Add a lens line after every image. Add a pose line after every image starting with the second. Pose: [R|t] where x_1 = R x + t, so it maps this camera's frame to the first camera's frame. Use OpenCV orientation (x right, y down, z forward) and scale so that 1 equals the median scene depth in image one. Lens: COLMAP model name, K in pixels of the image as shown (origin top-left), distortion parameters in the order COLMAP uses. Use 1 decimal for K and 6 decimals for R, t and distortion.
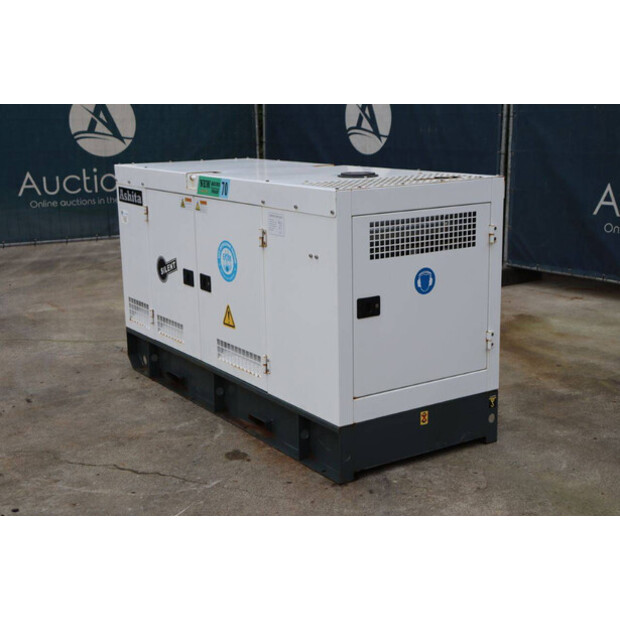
lens RADIAL K [[930.3, 0, 310.0], [0, 930.3, 310.0], [0, 0, 1]] dist [0.106916, 0.043573]
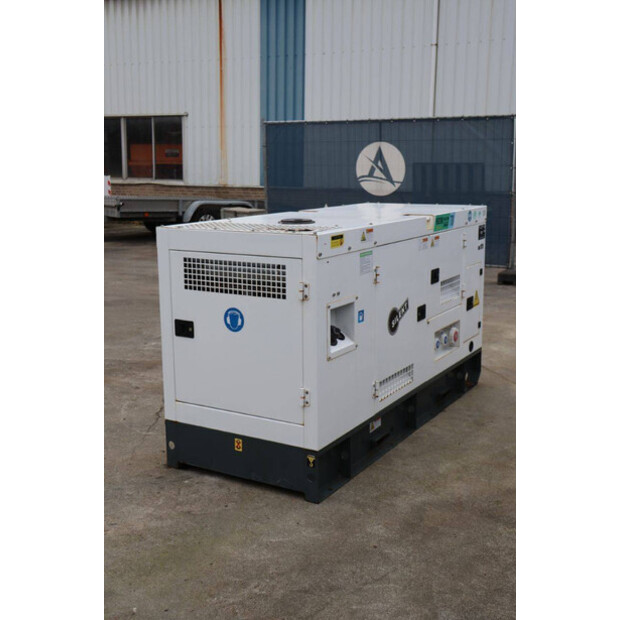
lens RADIAL K [[775.2, 0, 310.0], [0, 775.2, 310.0], [0, 0, 1]] dist [0.009256, 0.008778]
pose [[0.444886, 0.186946, -0.875858, 0.927601], [-0.193366, 0.974955, 0.109878, -0.154466], [0.874463, 0.120478, 0.469893, 0.629590]]
